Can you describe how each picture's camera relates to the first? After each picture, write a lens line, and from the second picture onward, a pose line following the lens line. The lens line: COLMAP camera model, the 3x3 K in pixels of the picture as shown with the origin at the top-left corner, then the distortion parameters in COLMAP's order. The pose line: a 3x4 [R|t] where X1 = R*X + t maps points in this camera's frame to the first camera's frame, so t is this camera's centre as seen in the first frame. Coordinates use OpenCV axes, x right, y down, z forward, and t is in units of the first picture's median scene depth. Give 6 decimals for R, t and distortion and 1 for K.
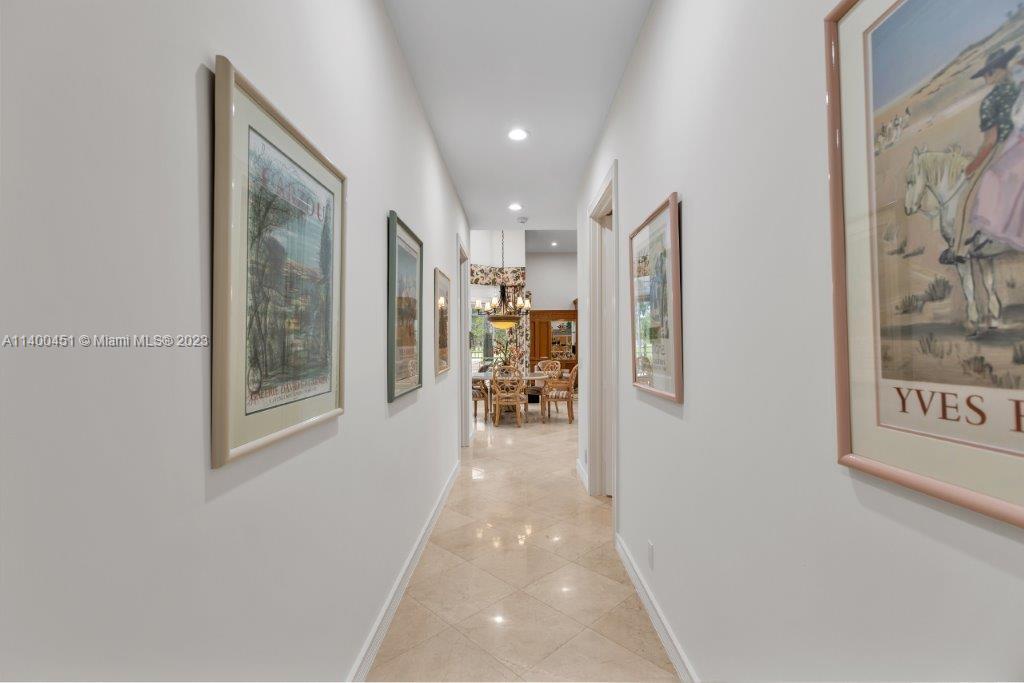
lens RADIAL K [[473.0, 0, 511.4], [0, 473.0, 341.7], [0, 0, 1]] dist [0.002618, 0.000619]
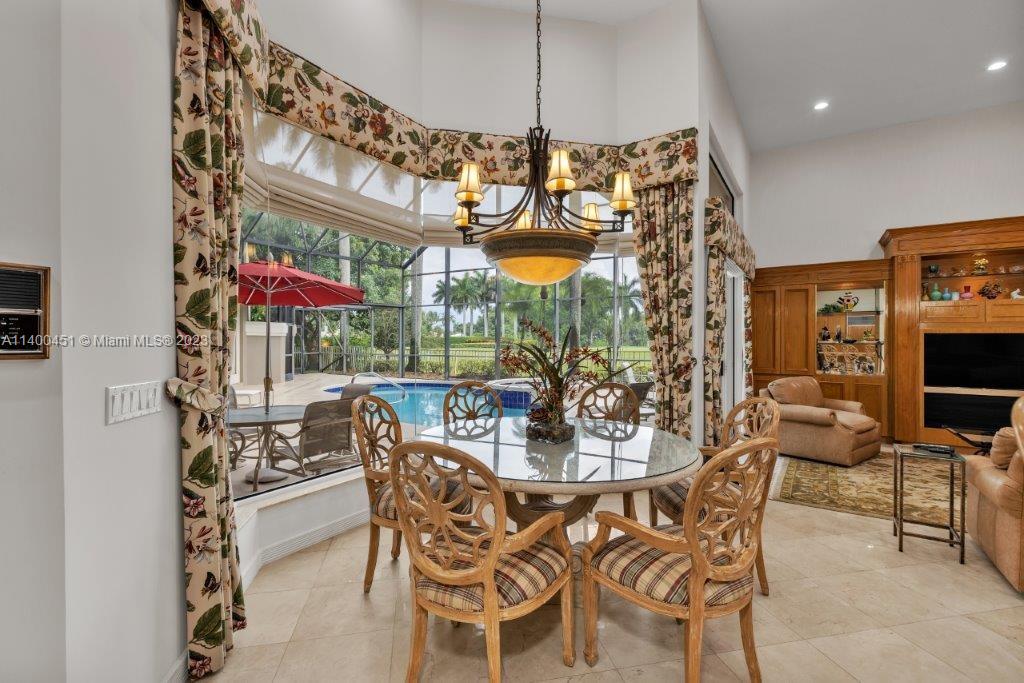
lens RADIAL K [[473.0, 0, 510.4], [0, 473.0, 340.7], [0, 0, 1]] dist [0.002618, 0.000619]
pose [[0.846783, 0.006283, -0.531901, 0.103575], [-0.002566, 0.999967, 0.007727, 0.004391], [0.531932, -0.005178, 0.846771, 0.615075]]
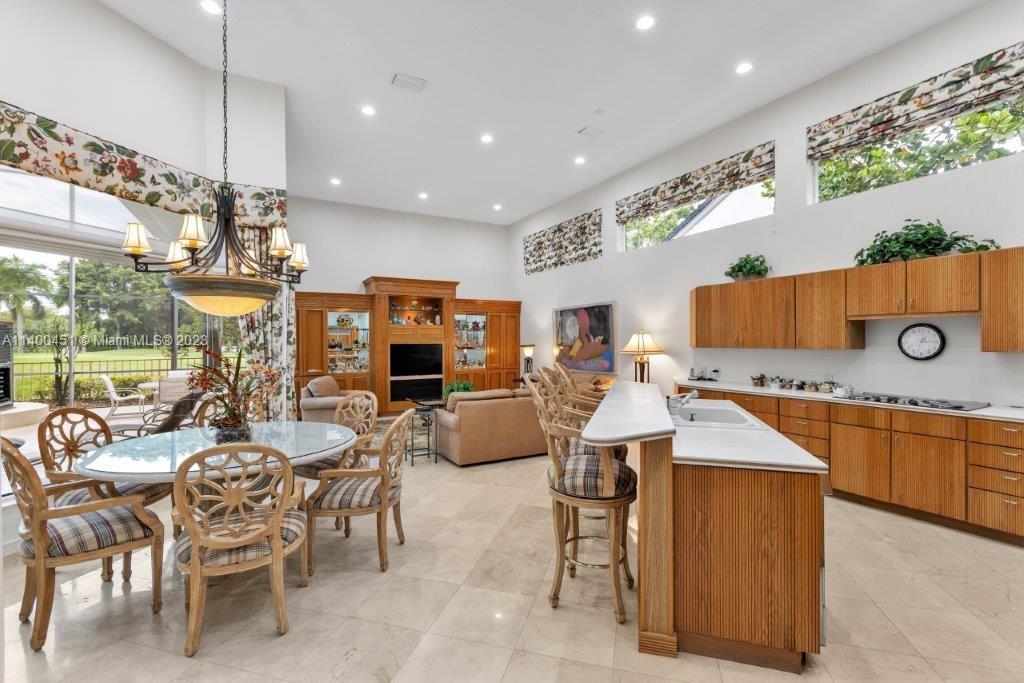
lens RADIAL K [[451.8, 0, 514.3], [0, 451.8, 340.8], [0, 0, 1]] dist [0.002017, 0.001489]
pose [[0.865047, 0.001076, 0.501690, -0.000562], [-0.002054, 0.999997, 0.001397, -0.007880], [-0.501687, -0.002239, 0.865046, 0.493420]]
